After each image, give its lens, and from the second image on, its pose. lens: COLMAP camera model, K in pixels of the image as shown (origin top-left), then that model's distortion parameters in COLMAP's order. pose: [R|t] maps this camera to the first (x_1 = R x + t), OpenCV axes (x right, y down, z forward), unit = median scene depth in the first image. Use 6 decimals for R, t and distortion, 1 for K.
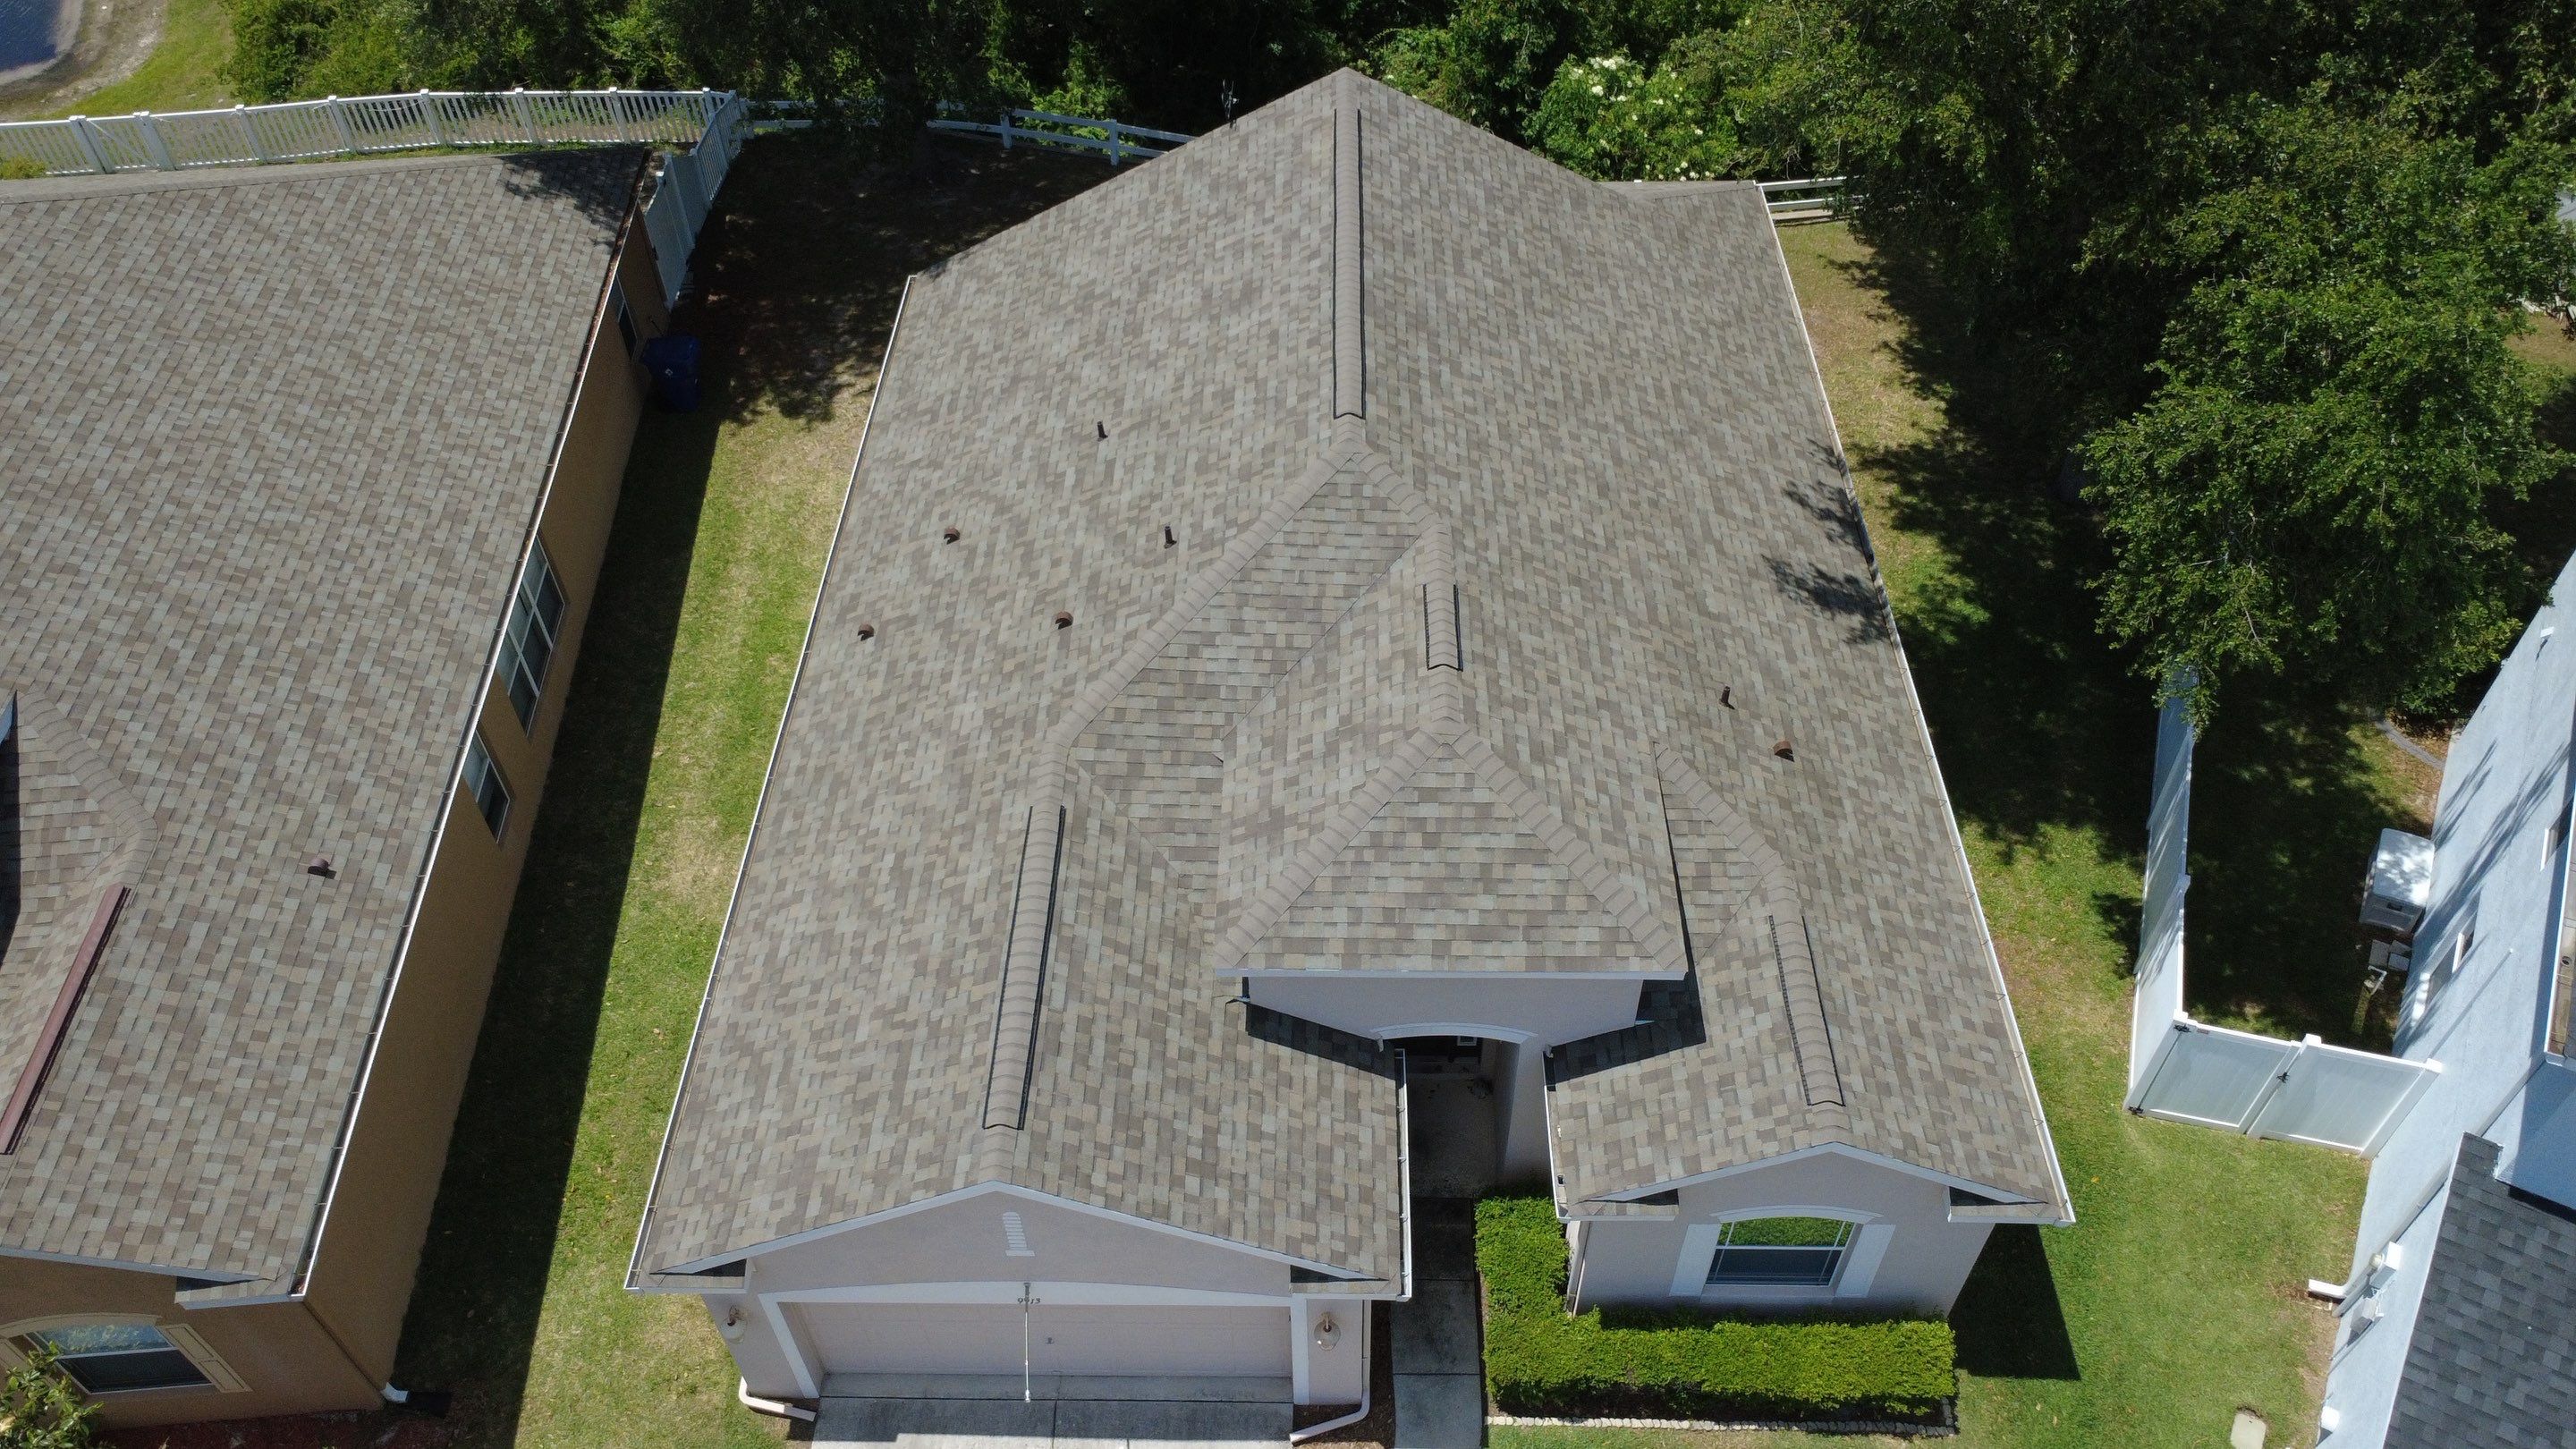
lens RADIAL K [[1877.0, 0, 1284.2], [0, 1877.0, 719.5], [0, 0, 1]] dist [-0.002868, 0.005977]
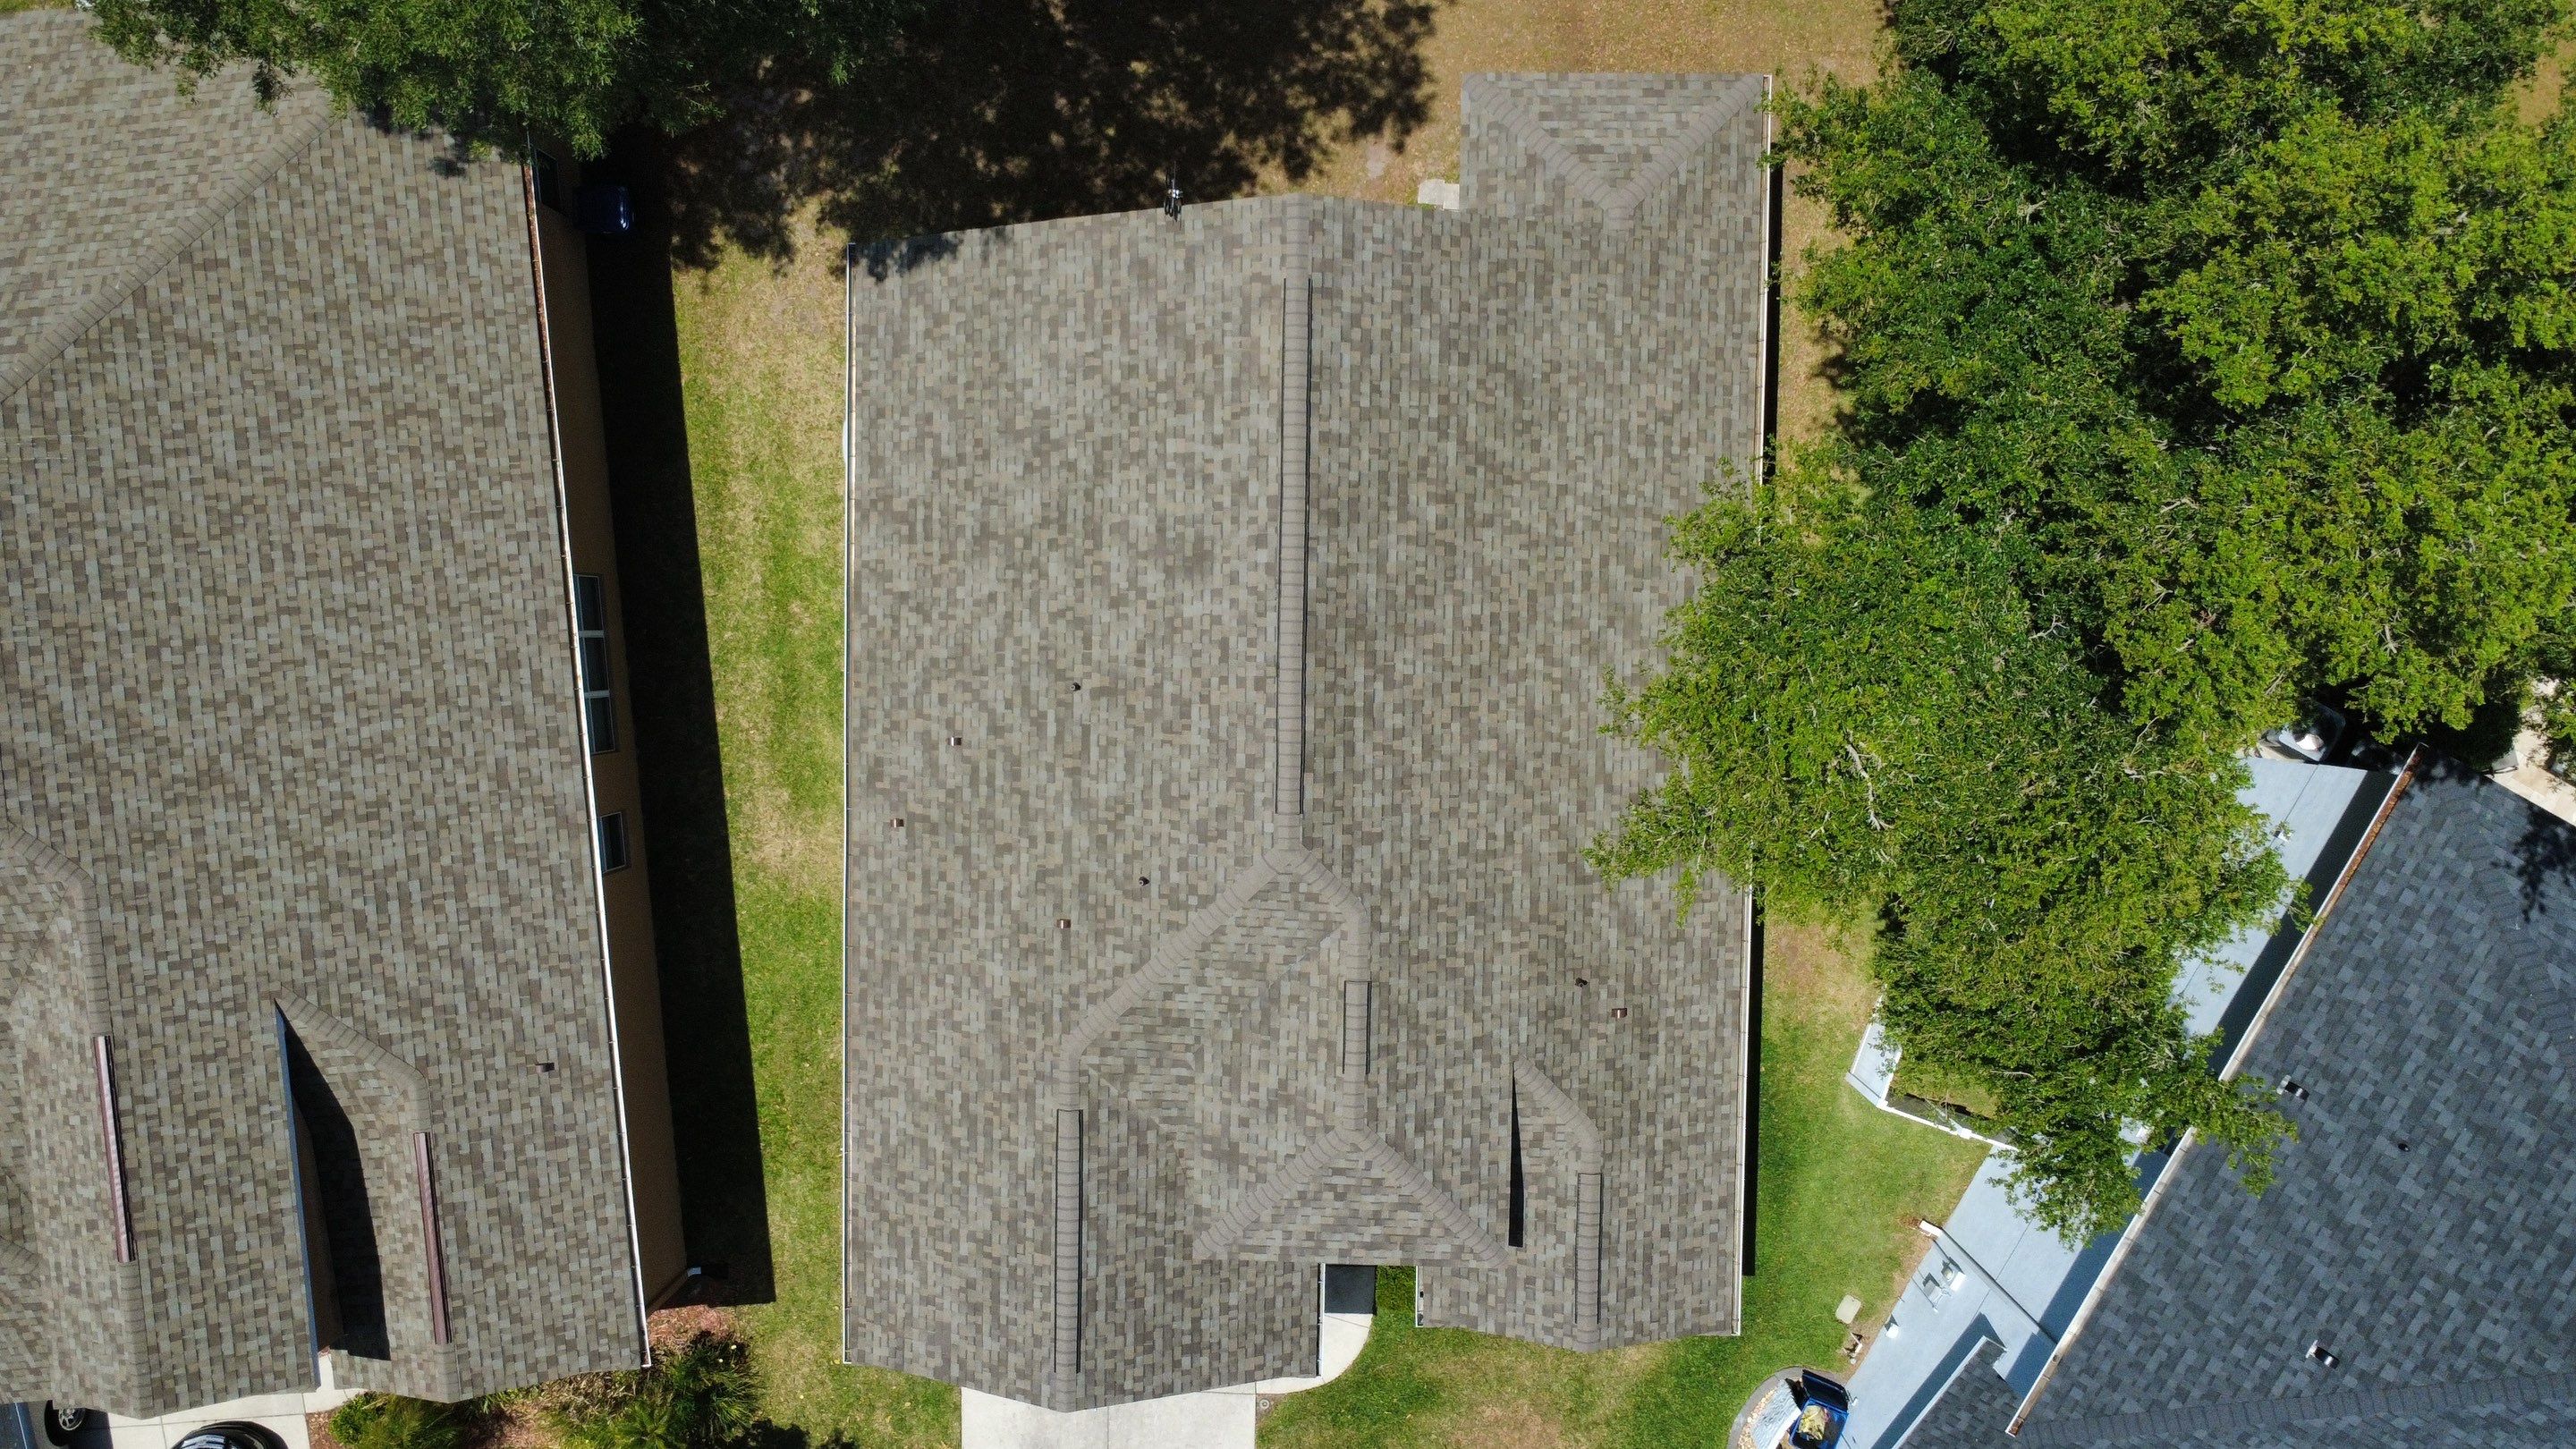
lens RADIAL K [[1880.2, 0, 1285.2], [0, 1880.2, 724.0], [0, 0, 1]] dist [-0.002699, 0.007808]
pose [[0.999915, -0.003159, -0.012646, 0.050059], [0.011358, 0.687078, 0.726494, -1.114063], [0.006394, -0.726576, 0.687056, 0.244416]]
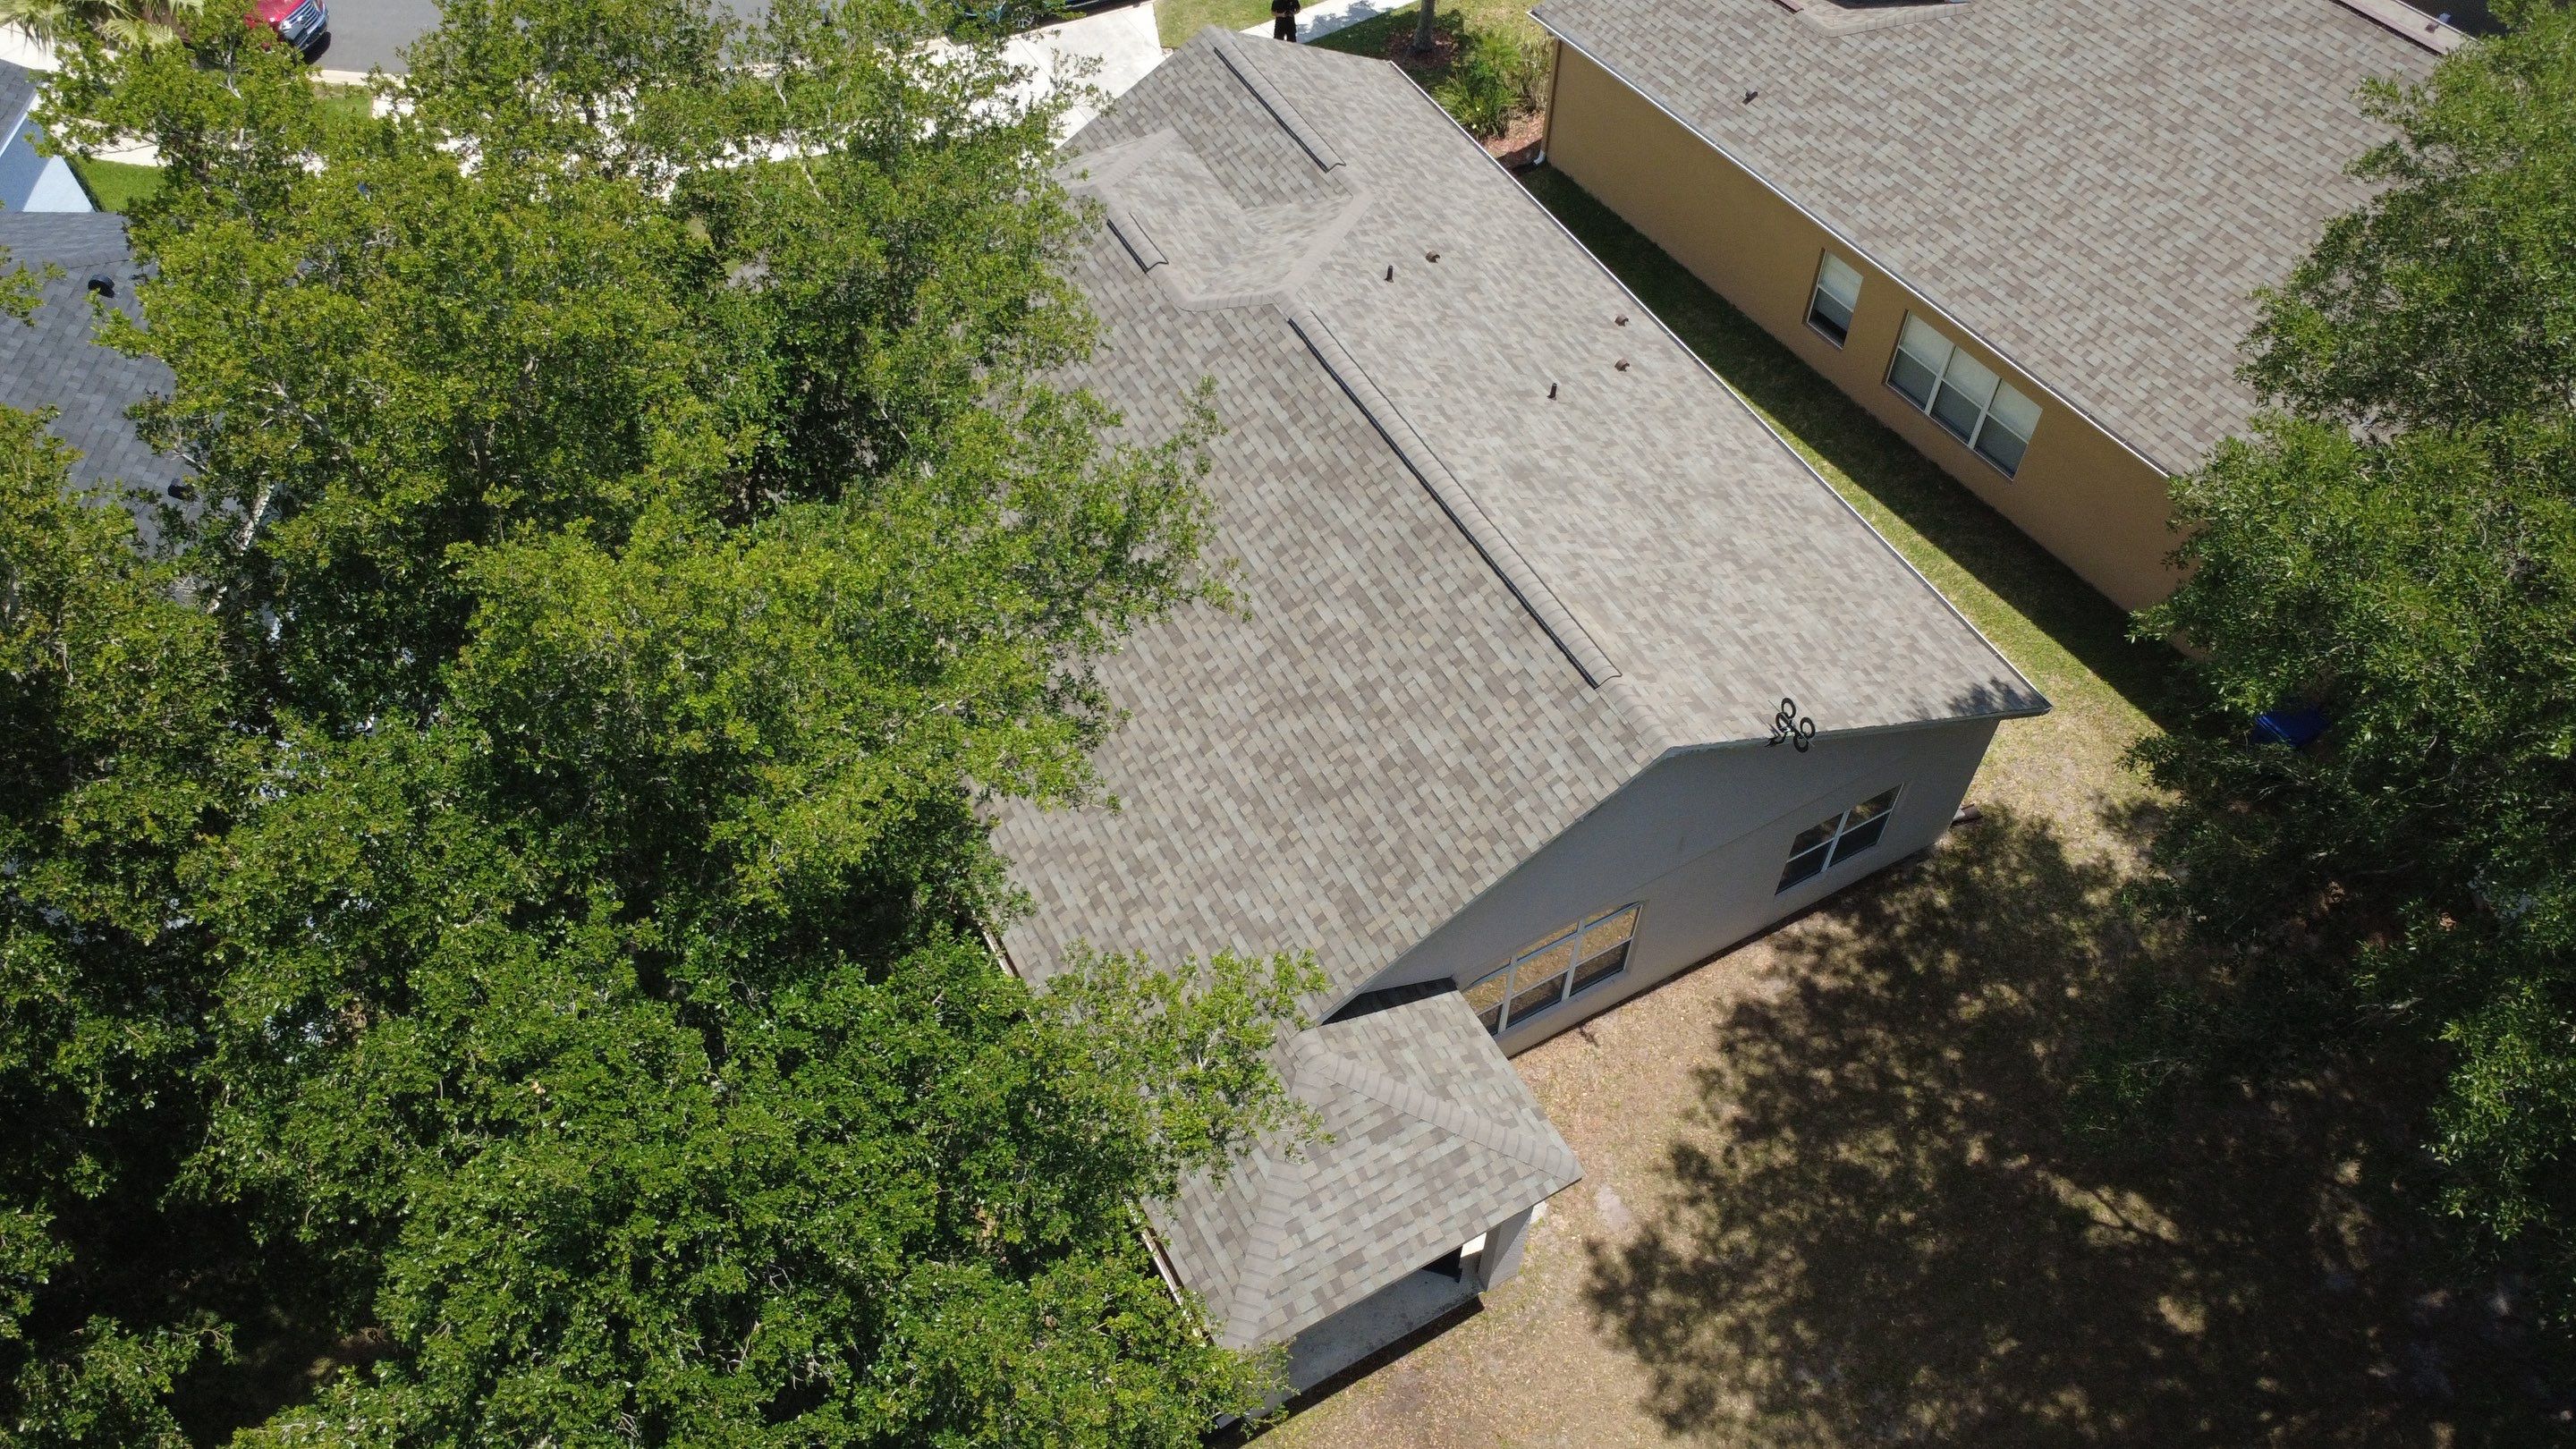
lens RADIAL K [[1877.0, 0, 1284.2], [0, 1877.0, 719.5], [0, 0, 1]] dist [-0.002868, 0.005977]
pose [[-0.868641, 0.400853, -0.291171, 0.504428], [-0.344131, -0.065369, 0.936643, -1.322223], [0.356422, 0.913807, 0.194728, 1.055135]]
